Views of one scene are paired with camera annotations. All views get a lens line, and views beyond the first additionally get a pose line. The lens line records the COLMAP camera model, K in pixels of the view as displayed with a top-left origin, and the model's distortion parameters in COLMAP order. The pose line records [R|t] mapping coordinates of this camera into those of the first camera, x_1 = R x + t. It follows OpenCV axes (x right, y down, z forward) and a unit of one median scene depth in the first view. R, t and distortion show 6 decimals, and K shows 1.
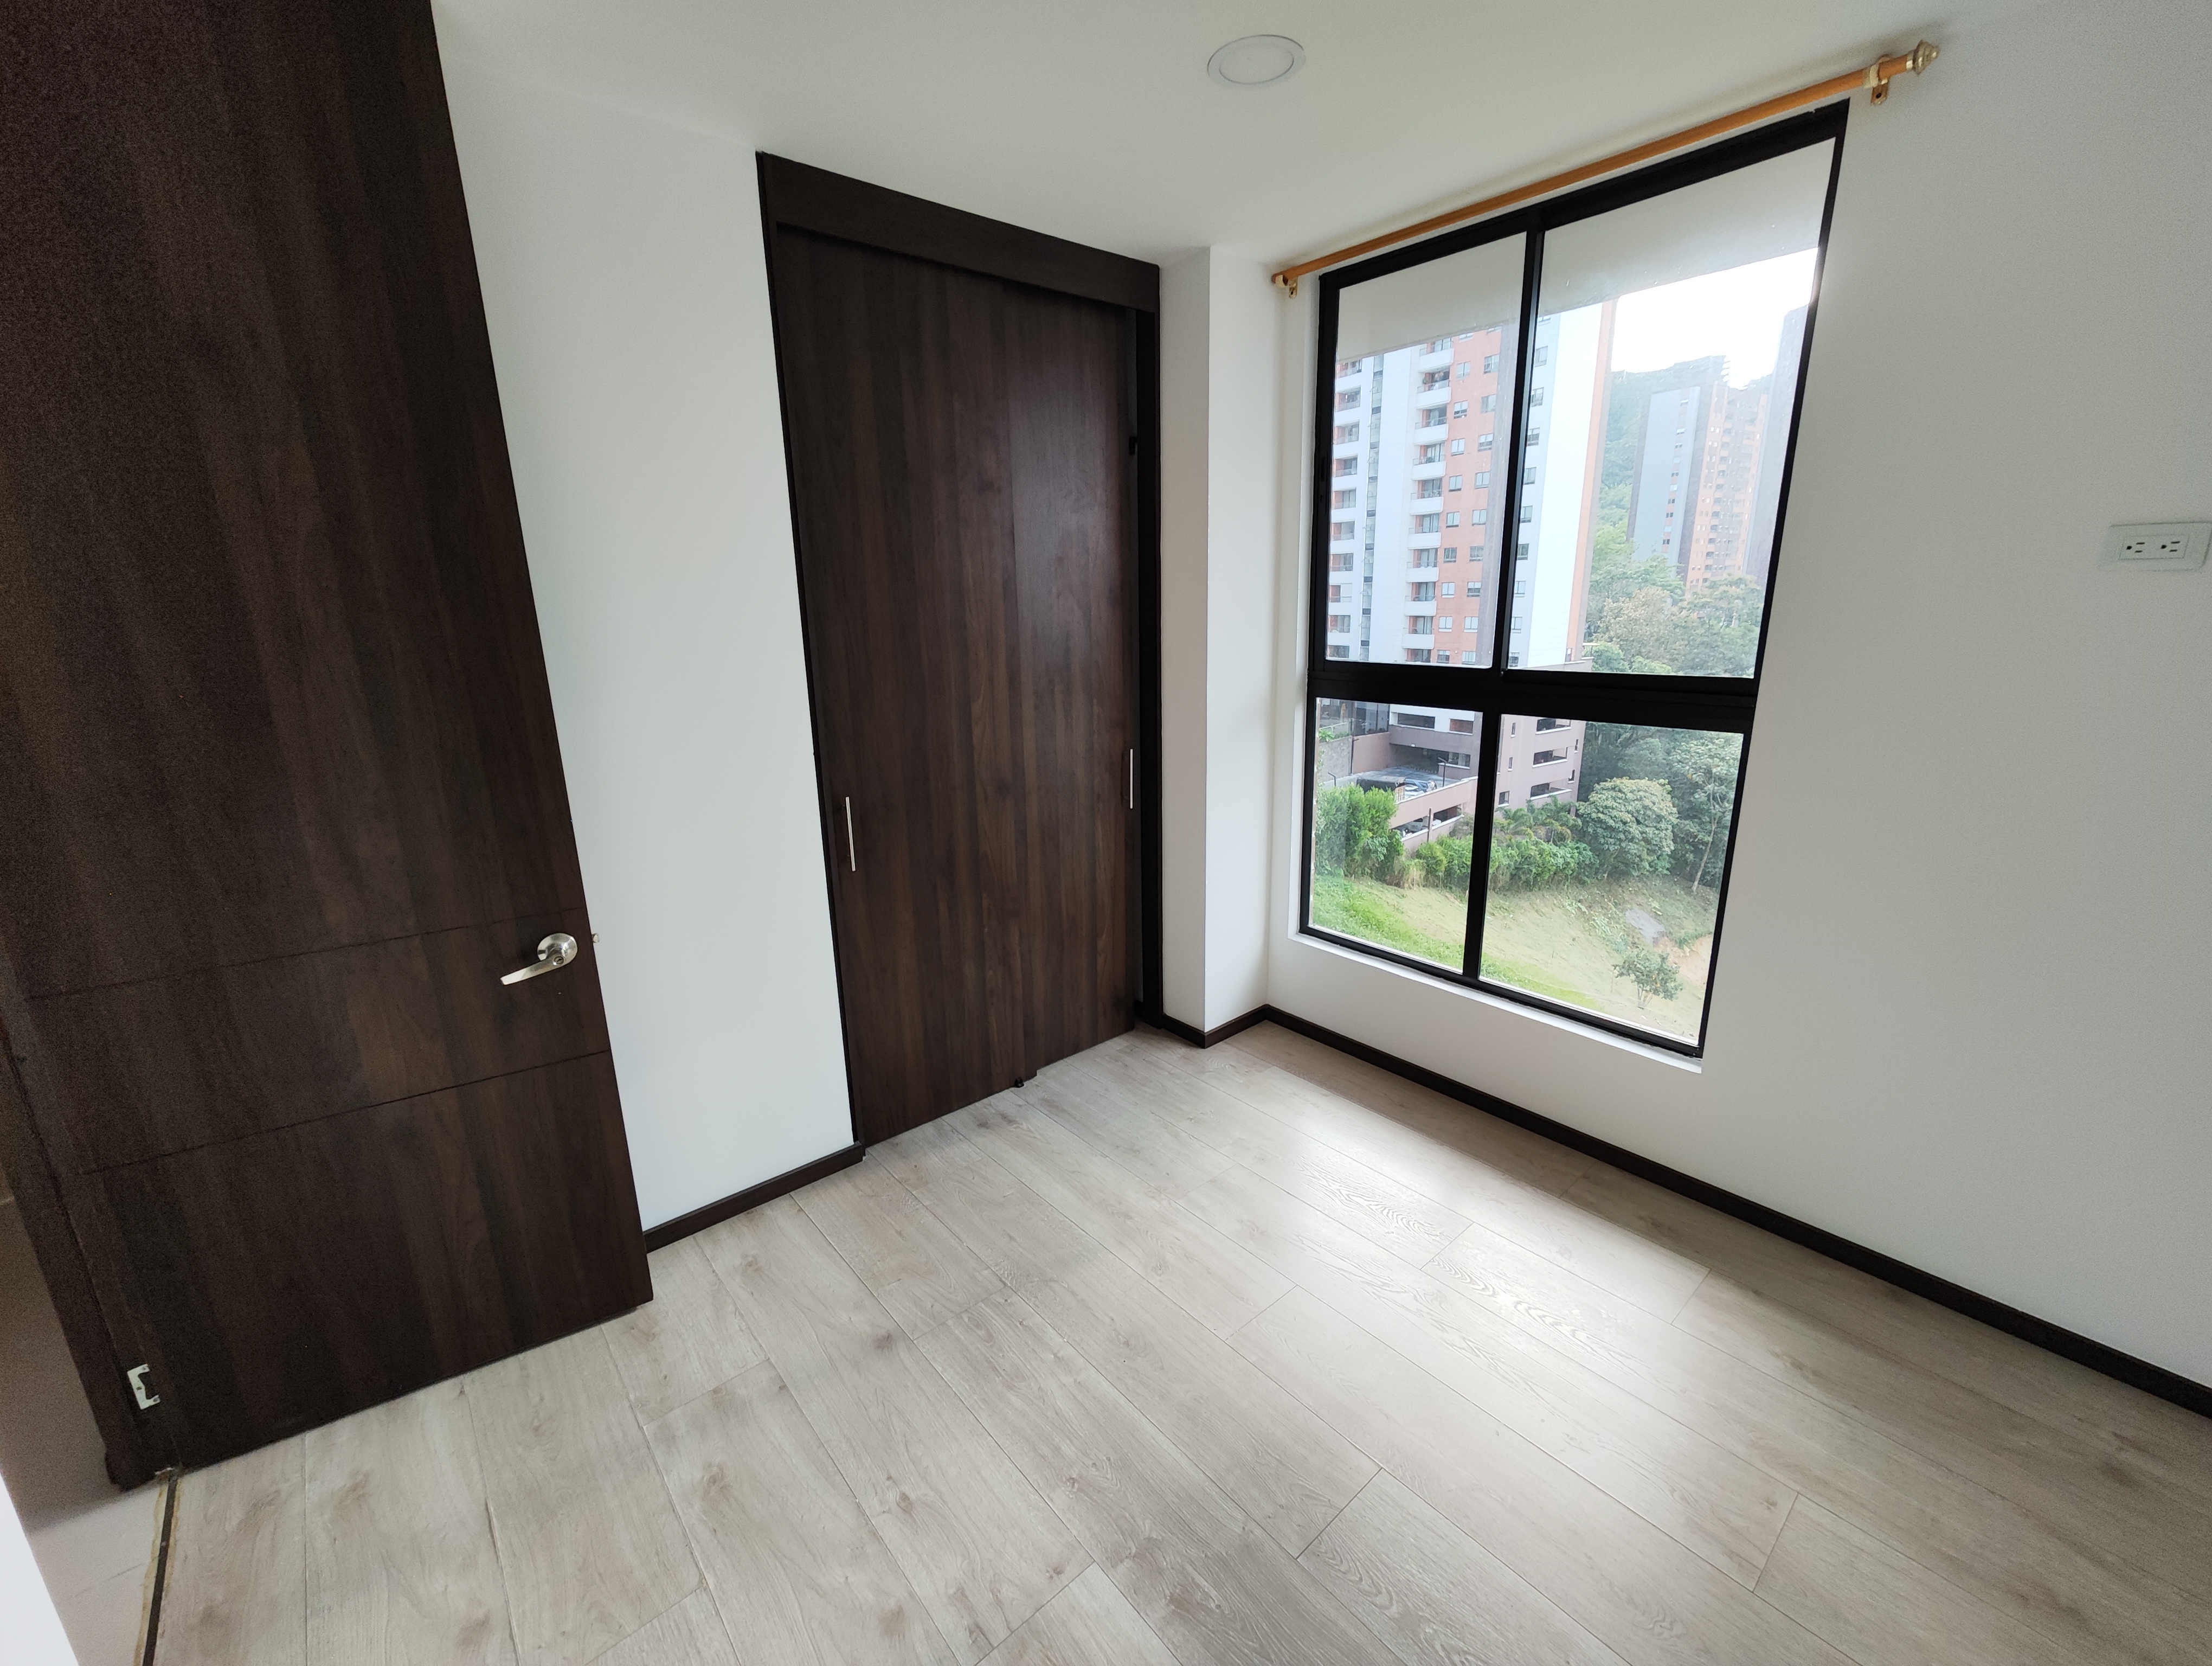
lens RADIAL K [[915.7, 0, 1120.0], [0, 915.7, 835.7], [0, 0, 1]] dist [-0.000271, 0.000007]
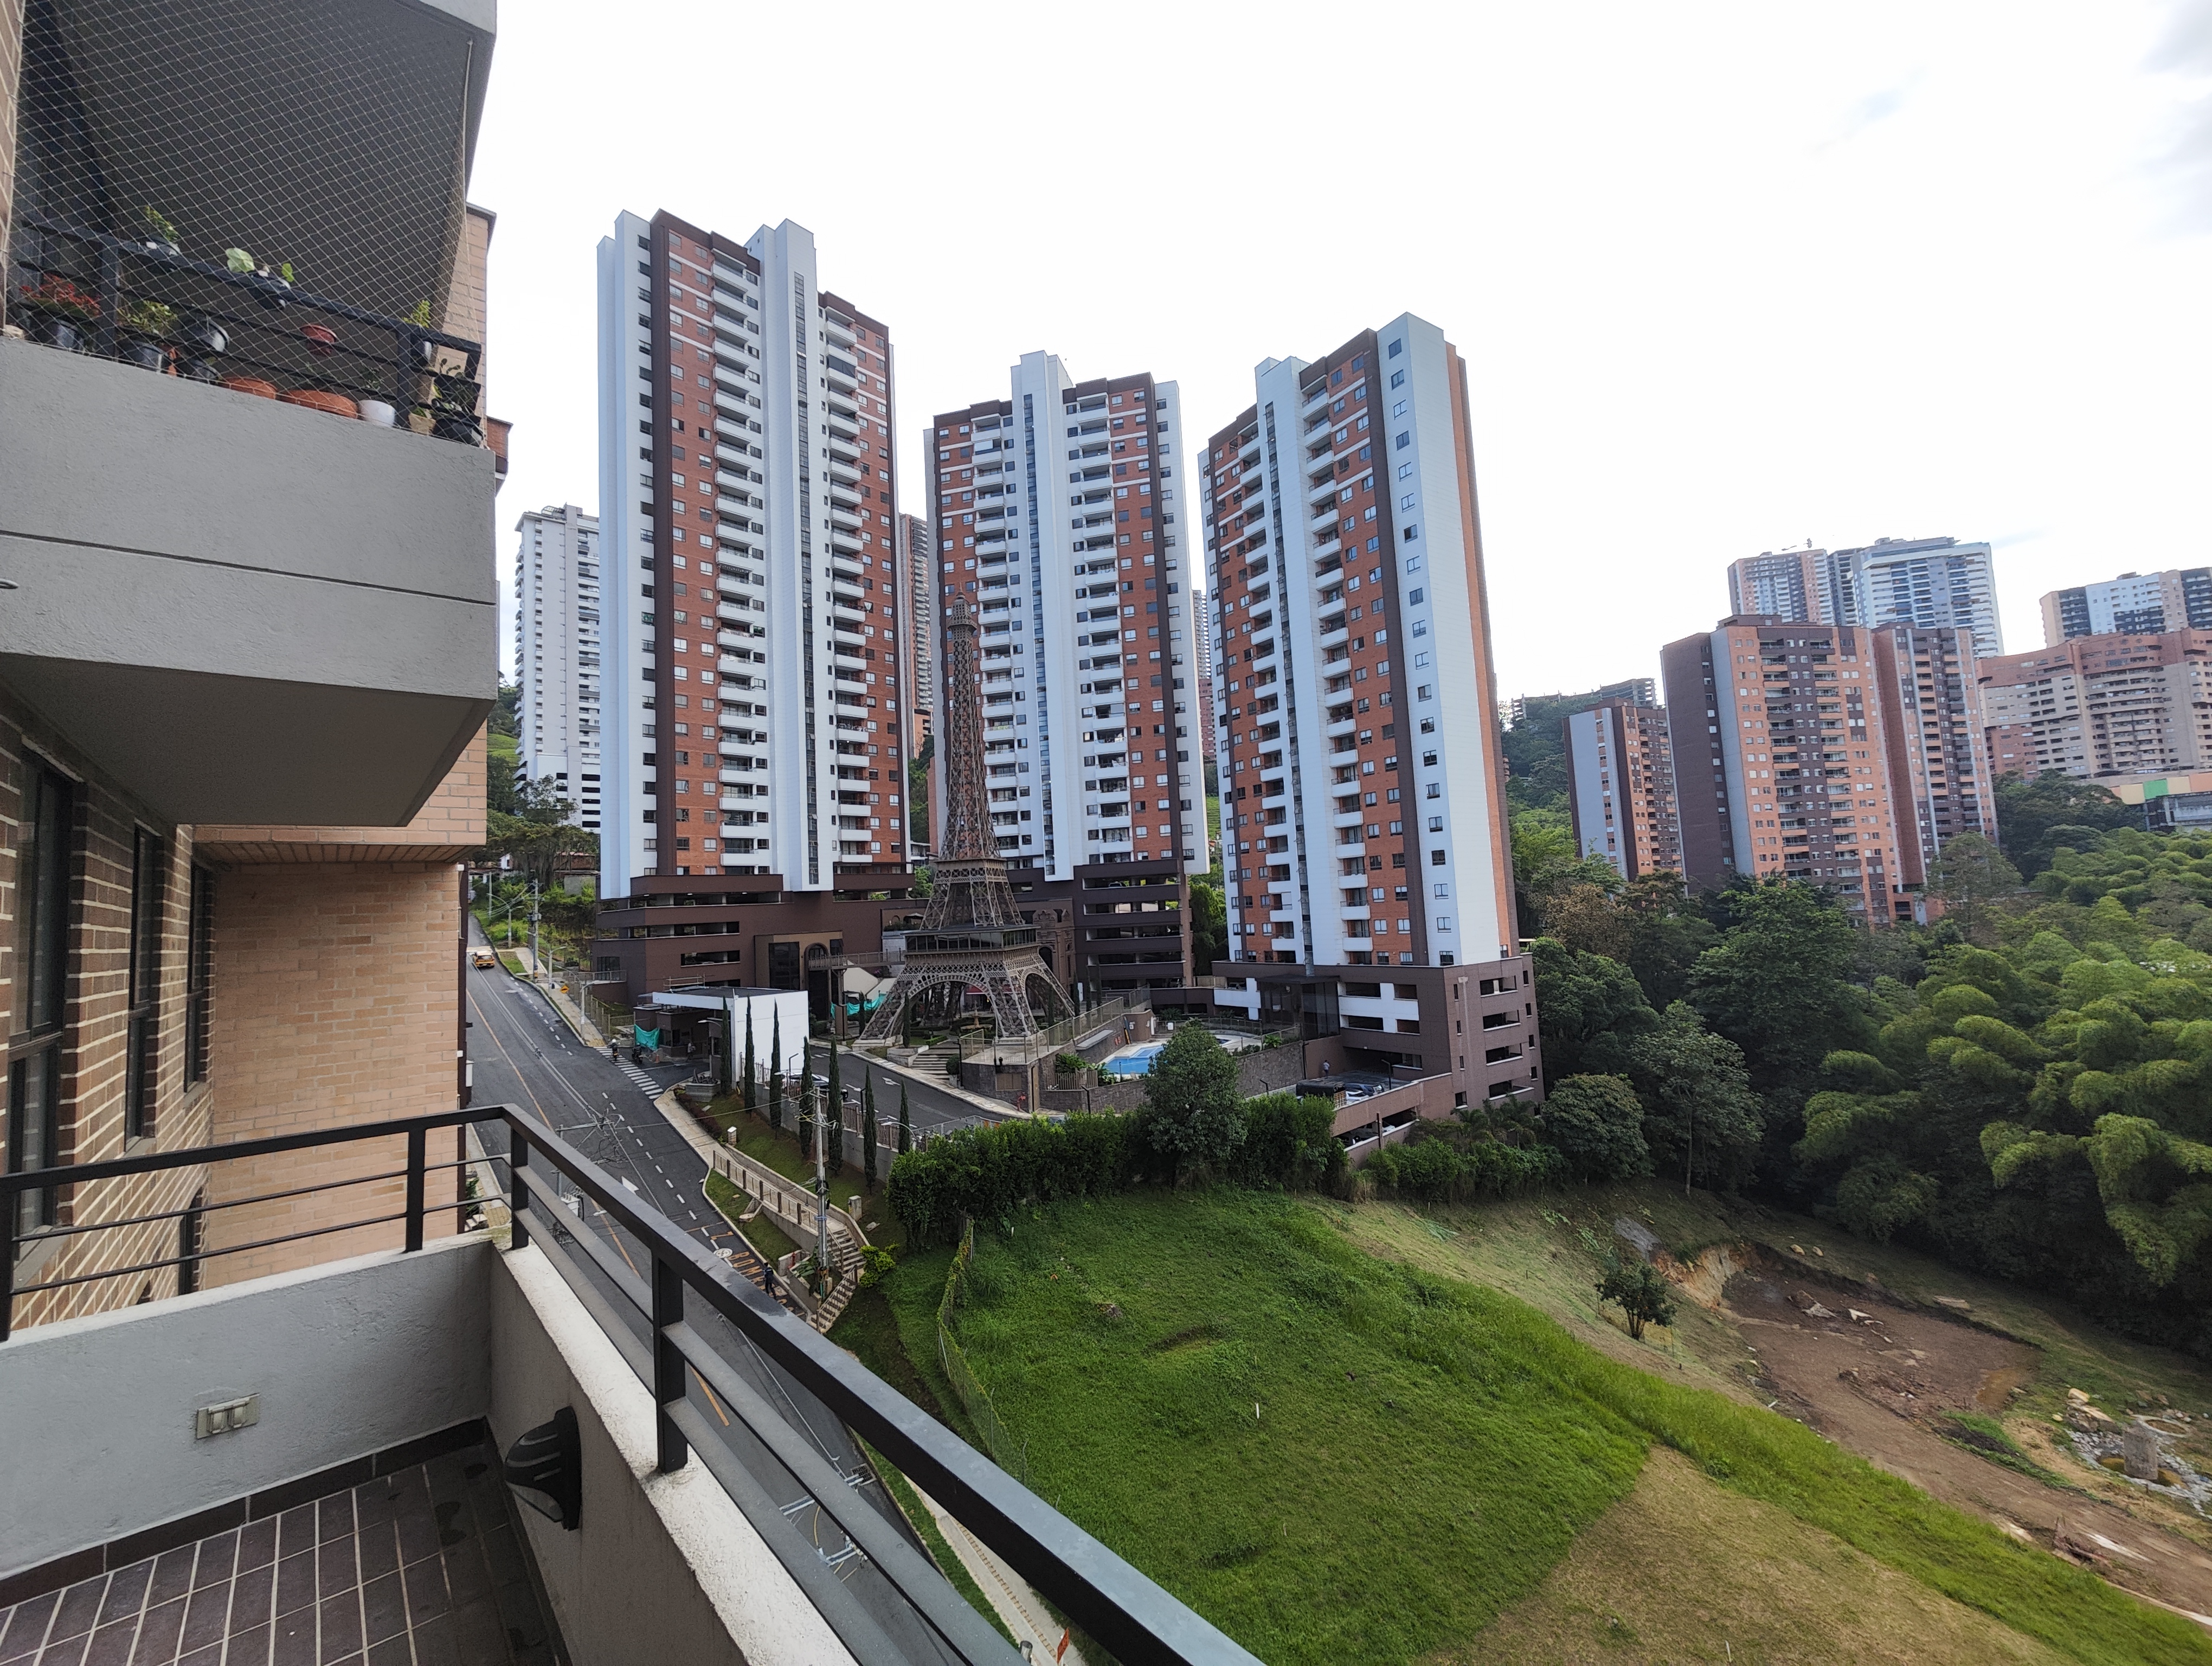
lens RADIAL K [[915.7, 0, 1106.9], [0, 915.7, 844.8], [0, 0, 1]] dist [-0.000271, 0.000007]
pose [[0.999180, -0.038468, -0.012650, 0.350752], [0.032397, 0.946792, -0.320211, 0.011012], [0.024295, 0.319538, 0.947262, -0.075346]]
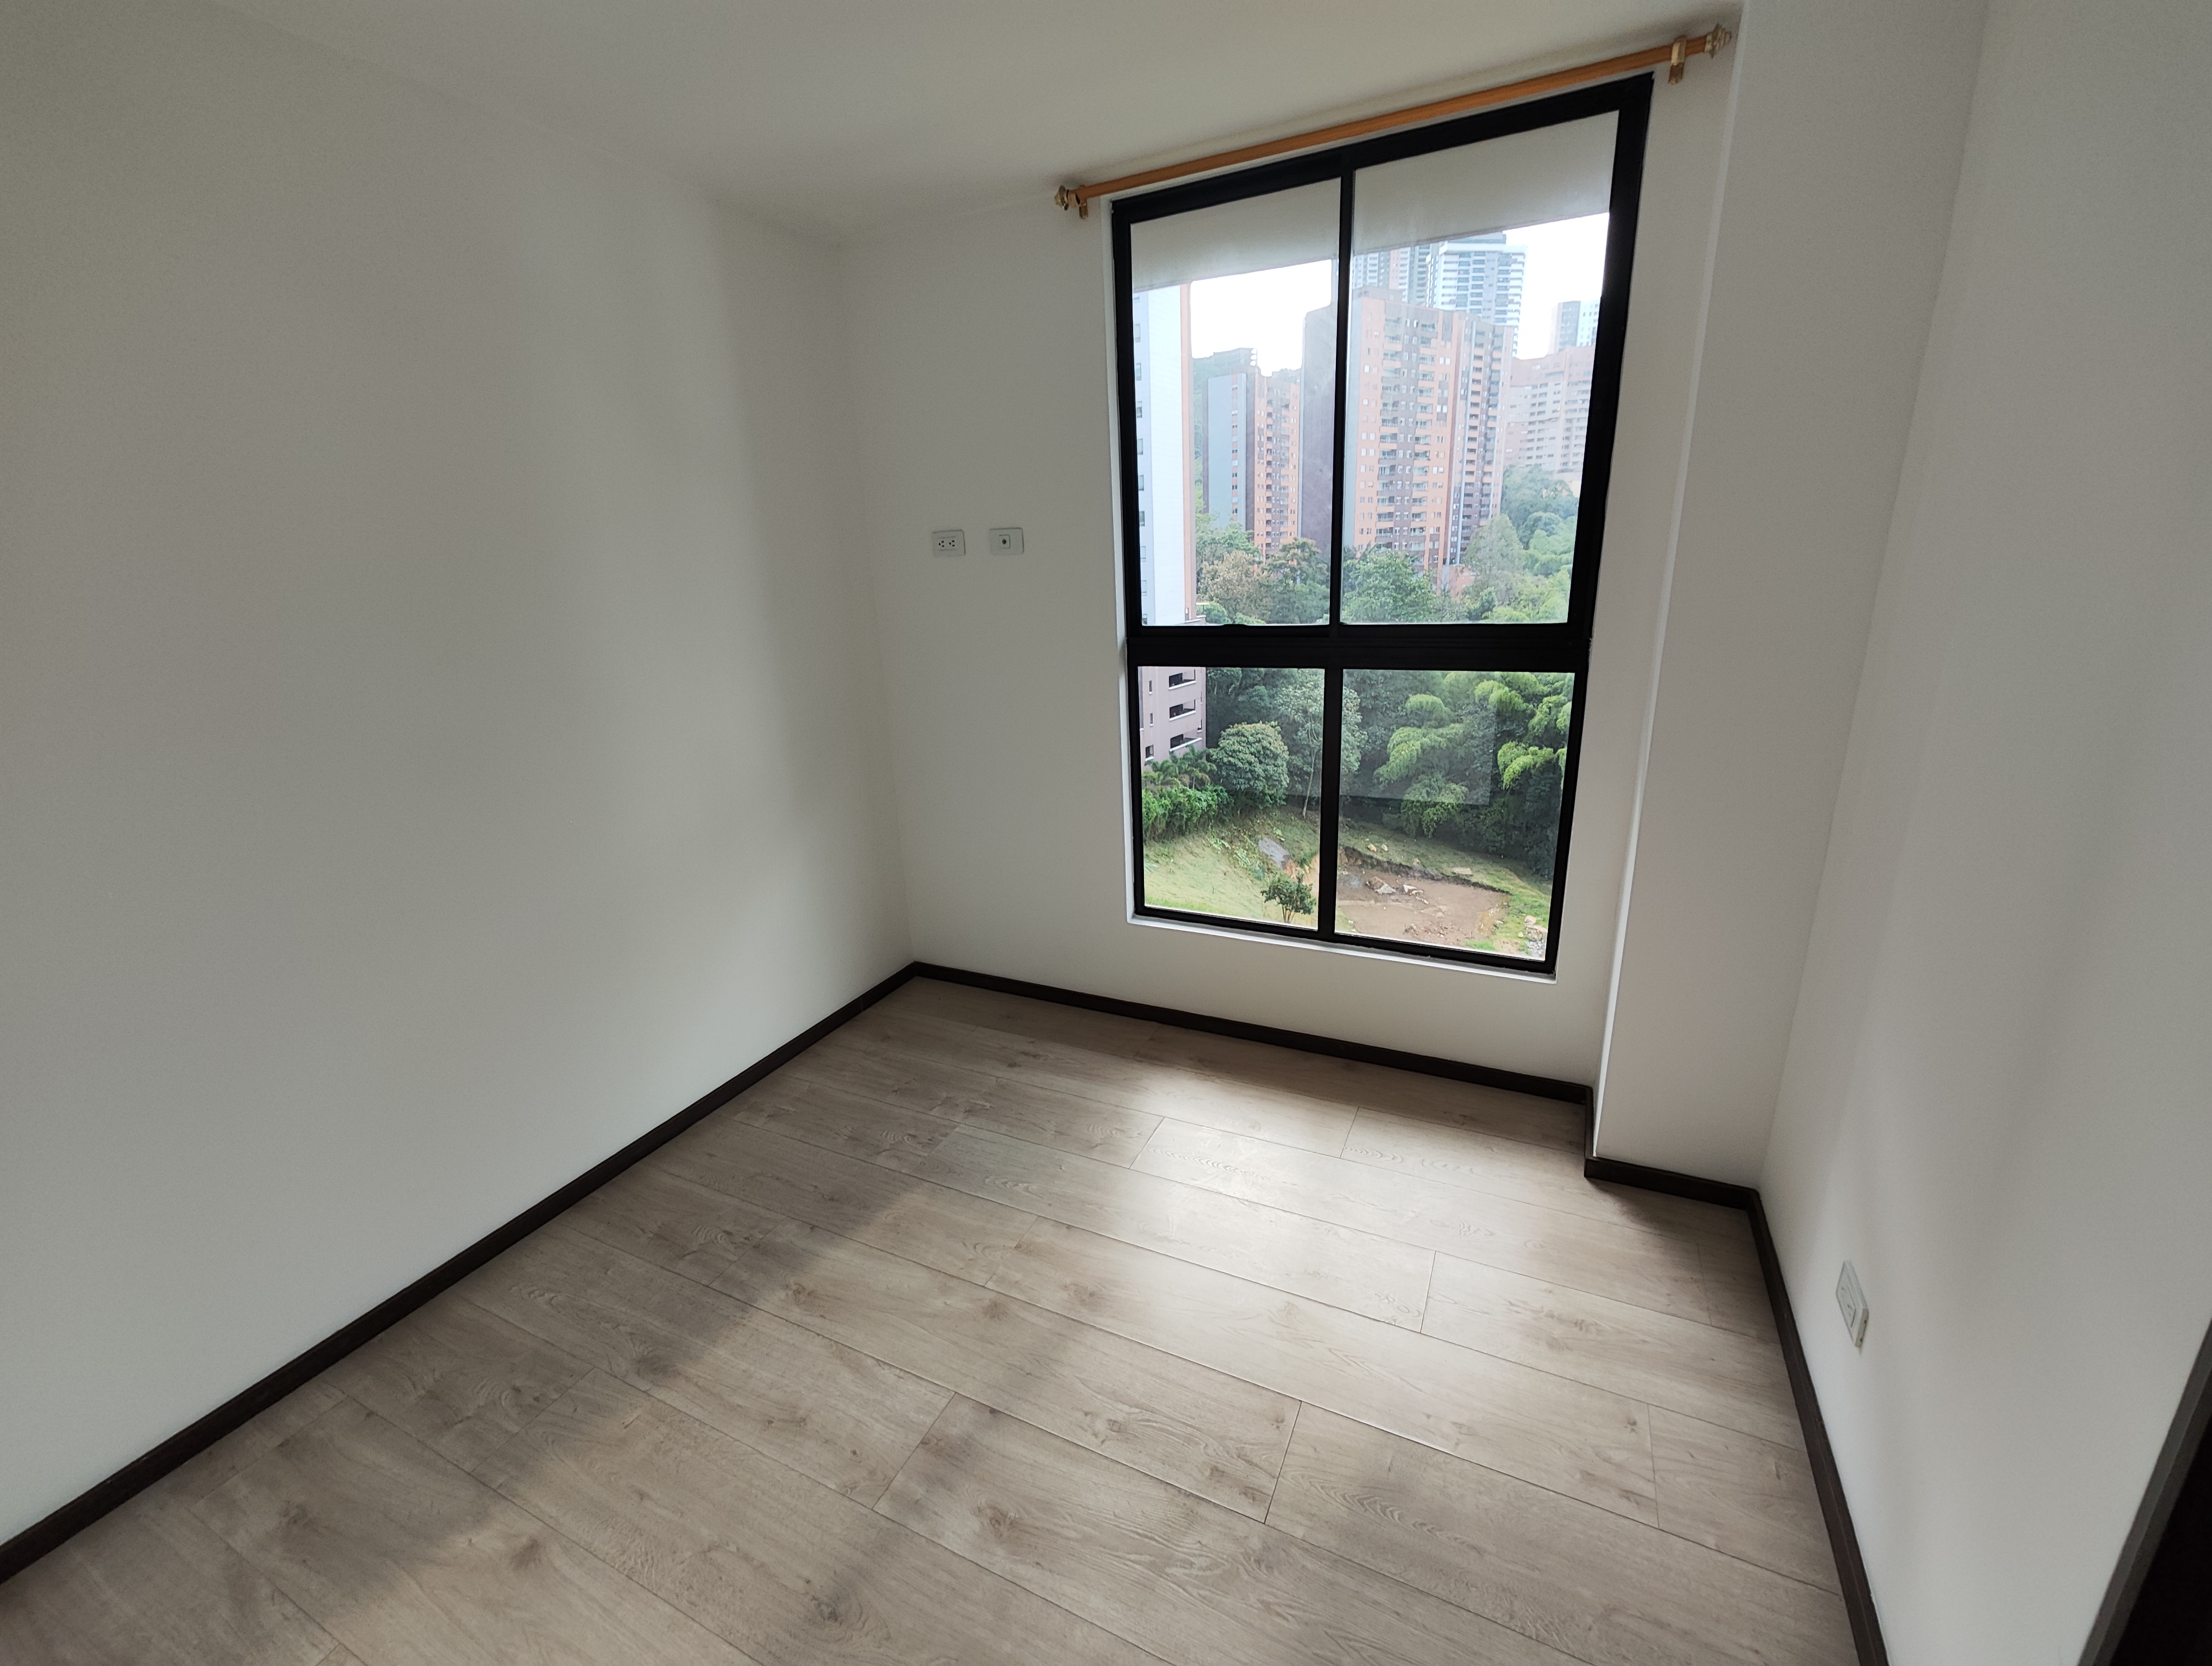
lens RADIAL K [[915.7, 0, 1110.8], [0, 915.7, 839.1], [0, 0, 1]] dist [-0.000271, 0.000007]
pose [[0.918731, -0.134320, 0.371339, -0.170164], [0.122427, 0.990922, 0.055537, -0.028034], [-0.375428, -0.005561, 0.926835, 0.130713]]
